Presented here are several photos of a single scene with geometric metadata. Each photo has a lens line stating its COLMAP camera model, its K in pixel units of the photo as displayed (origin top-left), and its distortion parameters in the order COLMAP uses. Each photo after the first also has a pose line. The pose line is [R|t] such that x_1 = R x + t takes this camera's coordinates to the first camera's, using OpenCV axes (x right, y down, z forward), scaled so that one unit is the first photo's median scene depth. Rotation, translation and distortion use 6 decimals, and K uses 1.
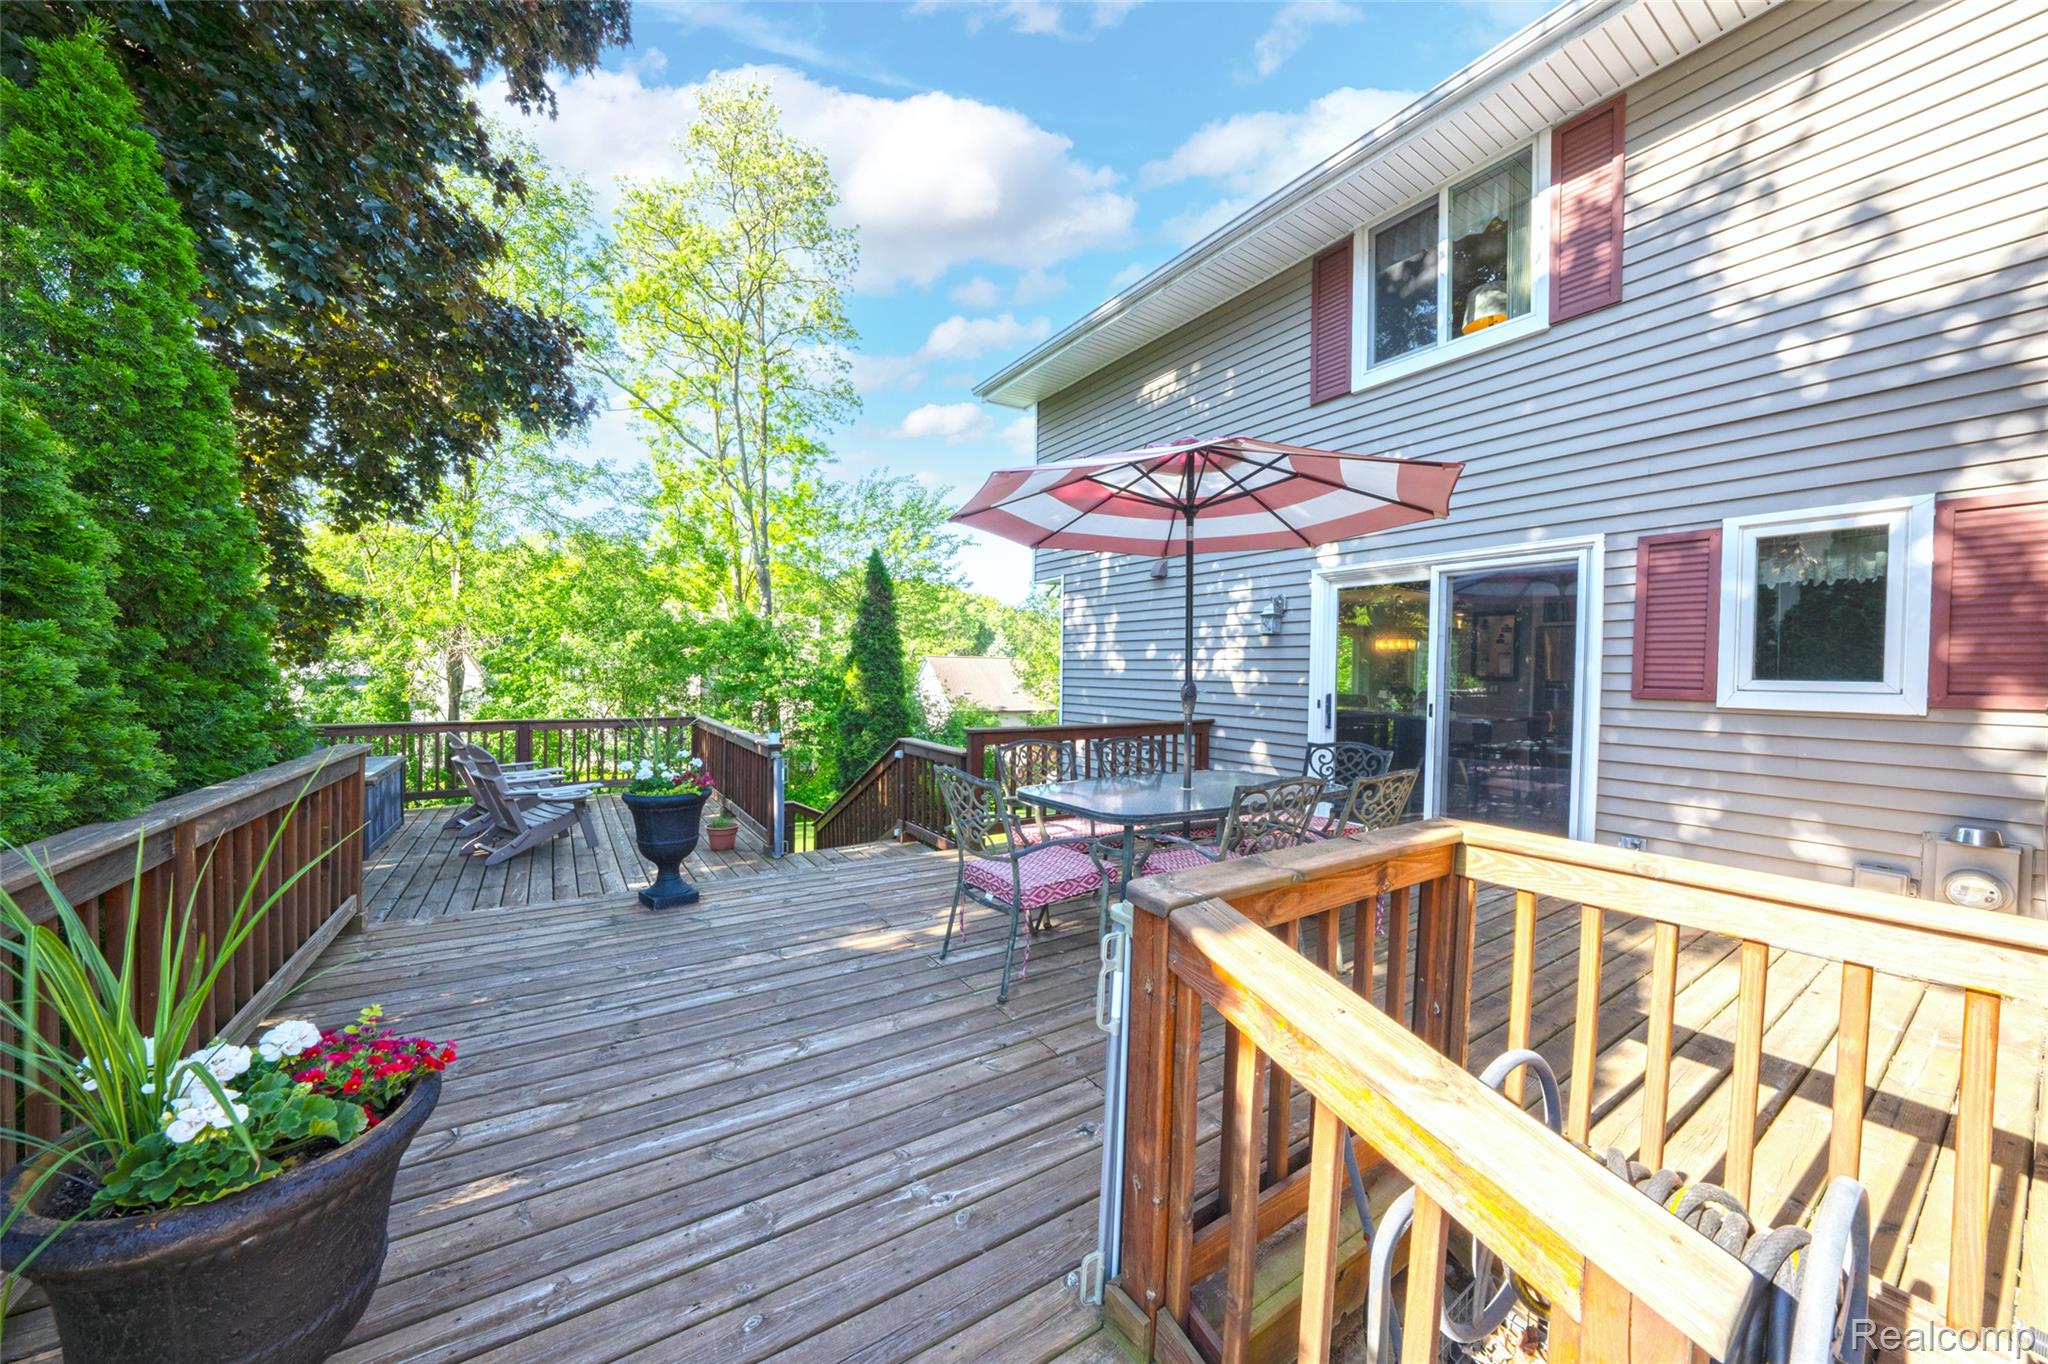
lens RADIAL K [[702.5, 0, 1024.0], [0, 702.5, 682.0], [0, 0, 1]] dist [-0.000858, -0.000076]
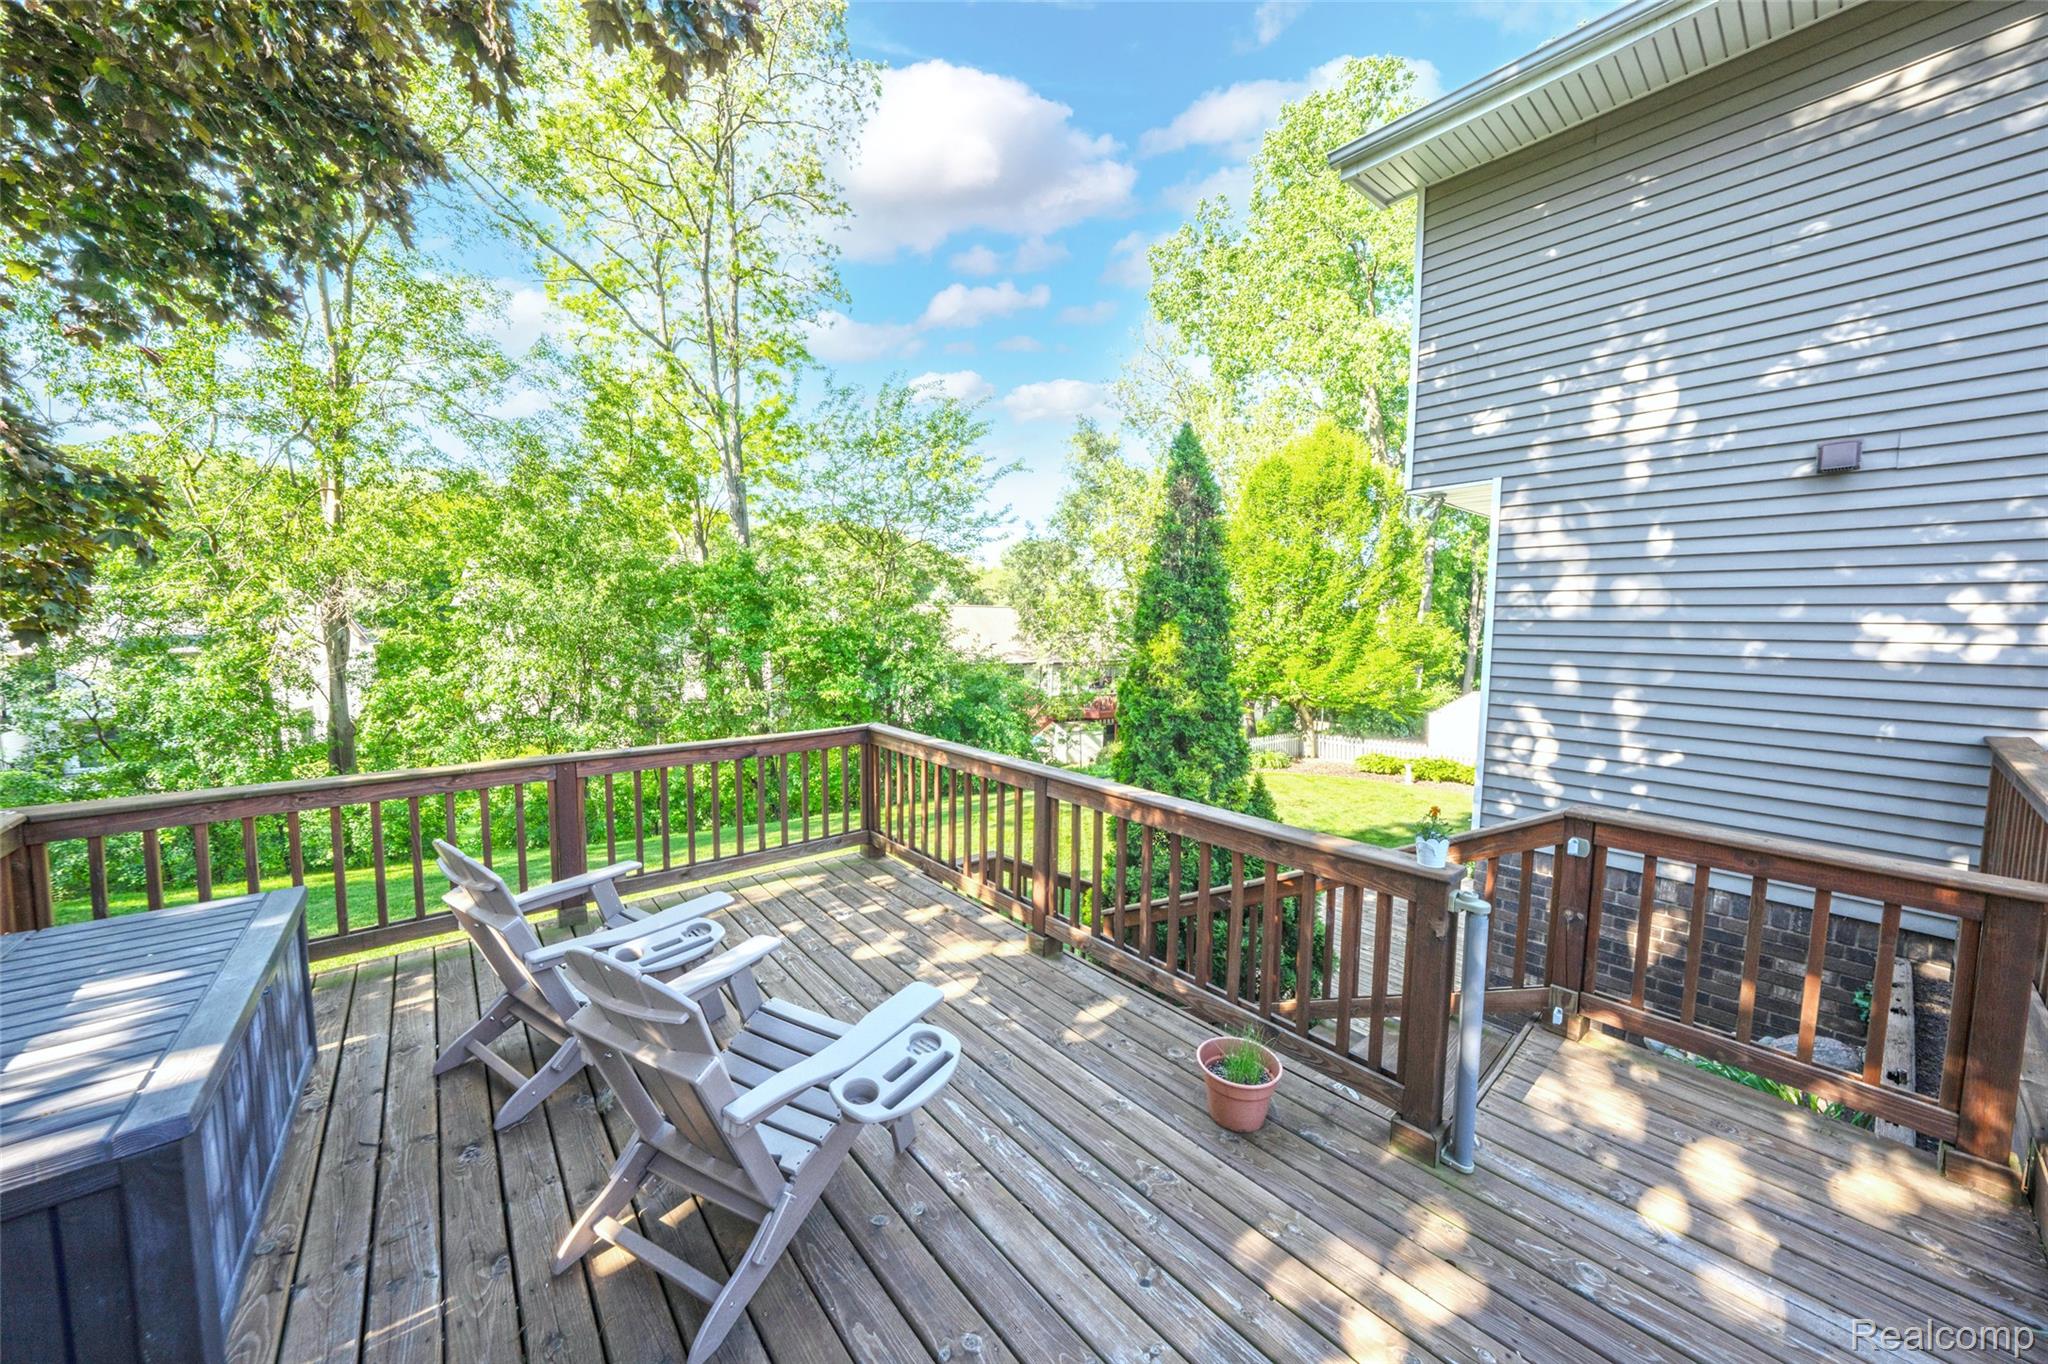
lens RADIAL K [[720.8, 0, 1059.5], [0, 720.8, 679.6], [0, 0, 1]] dist [-0.051808, 0.017335]
pose [[0.990599, -0.016125, 0.135847, -0.408678], [0.007348, 0.997867, 0.064861, -0.018159], [-0.136603, -0.063253, 0.988604, 0.446752]]
